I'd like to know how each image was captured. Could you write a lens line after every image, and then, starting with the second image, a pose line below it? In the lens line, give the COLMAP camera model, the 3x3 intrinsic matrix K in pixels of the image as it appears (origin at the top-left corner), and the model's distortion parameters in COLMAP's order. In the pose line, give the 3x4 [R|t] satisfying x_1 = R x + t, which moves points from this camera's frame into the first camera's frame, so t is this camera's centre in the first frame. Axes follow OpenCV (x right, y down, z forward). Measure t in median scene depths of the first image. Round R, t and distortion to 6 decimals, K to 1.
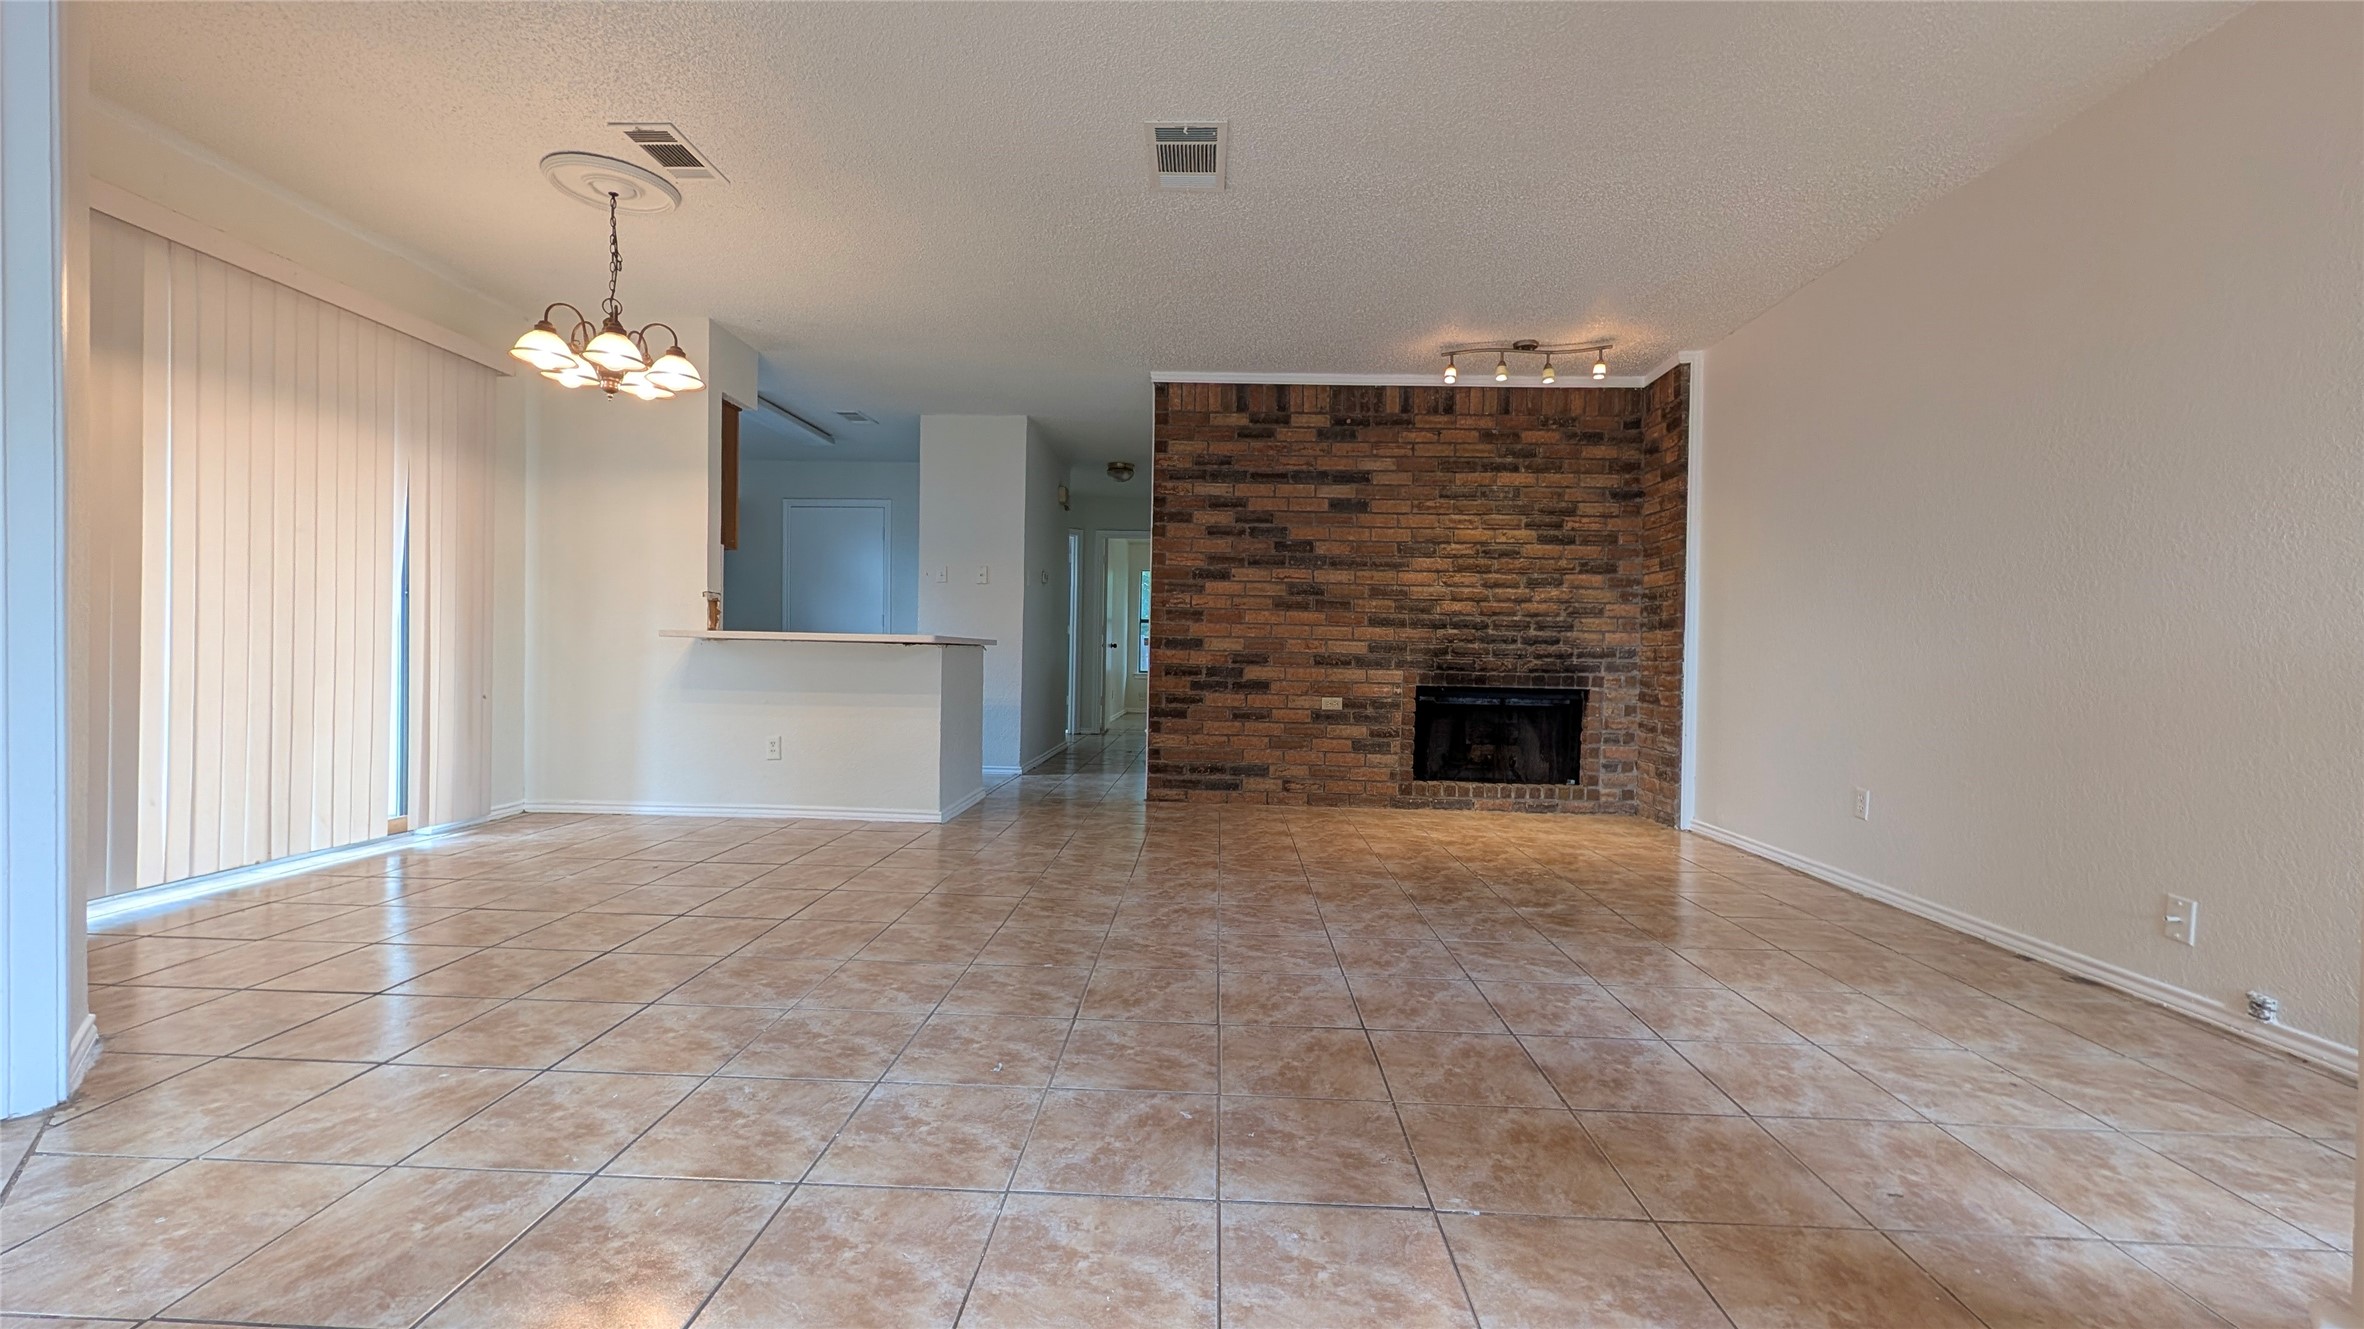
lens RADIAL K [[936.6, 0, 1185.8], [0, 936.6, 656.1], [0, 0, 1]] dist [0.013346, 0.000481]
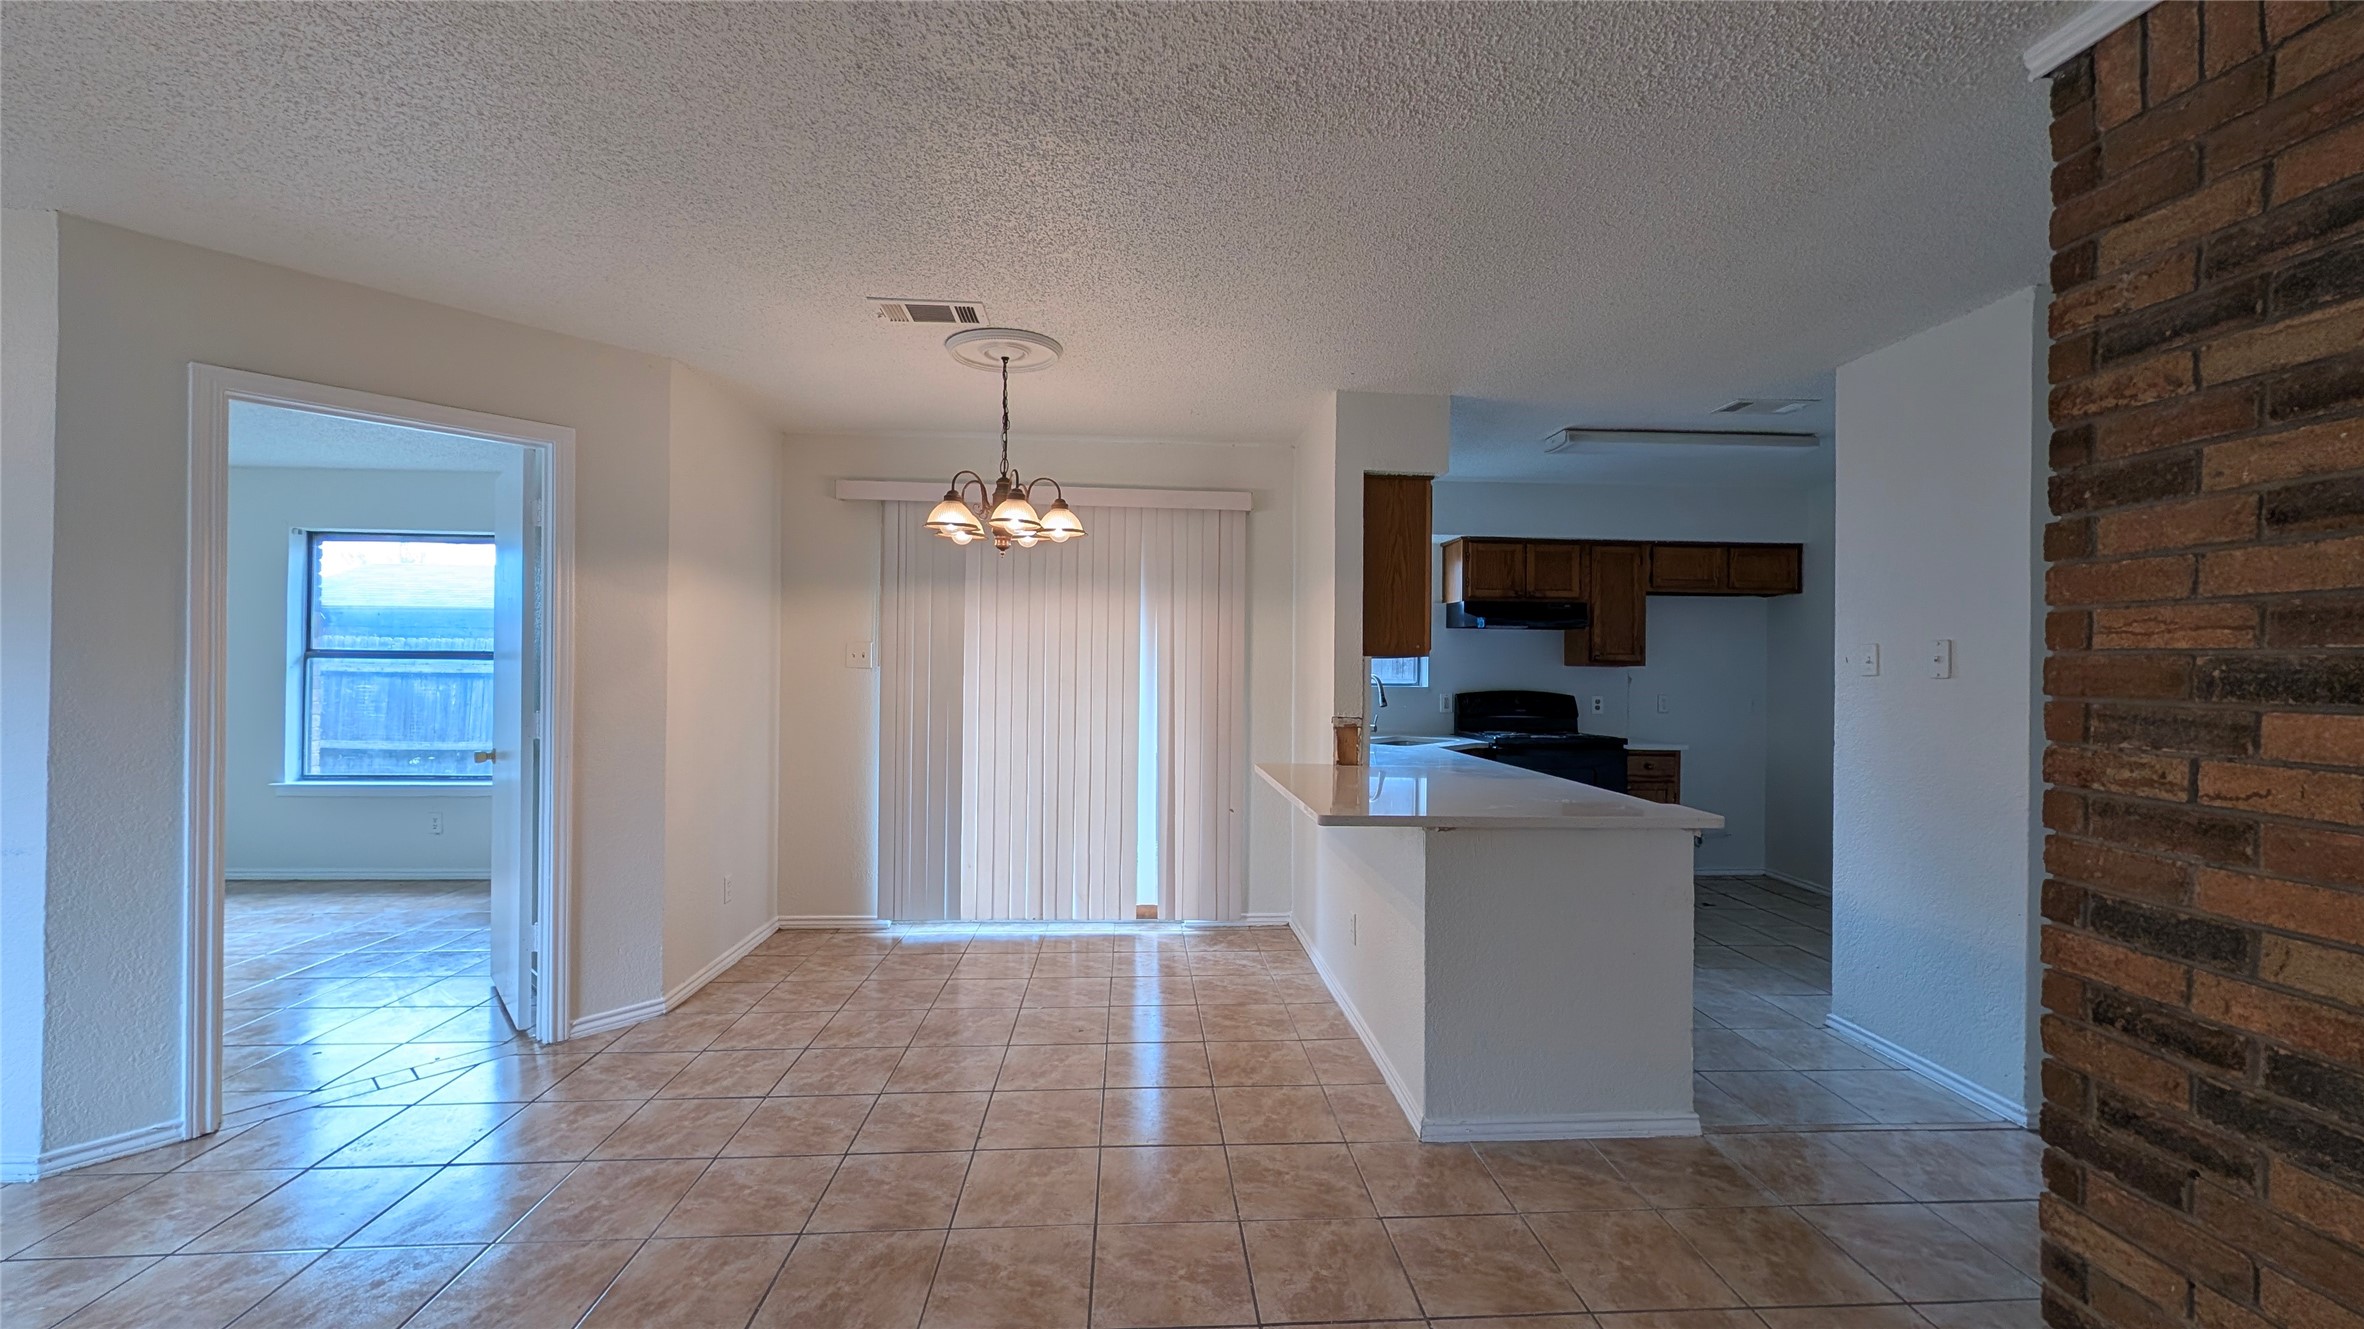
lens RADIAL K [[936.6, 0, 1187.2], [0, 936.6, 661.9], [0, 0, 1]] dist [0.013346, 0.000481]
pose [[0.101078, -0.020985, -0.994657, 0.250815], [-0.021779, 0.999491, -0.023301, -0.080478], [0.994640, 0.024018, 0.100570, 0.682618]]
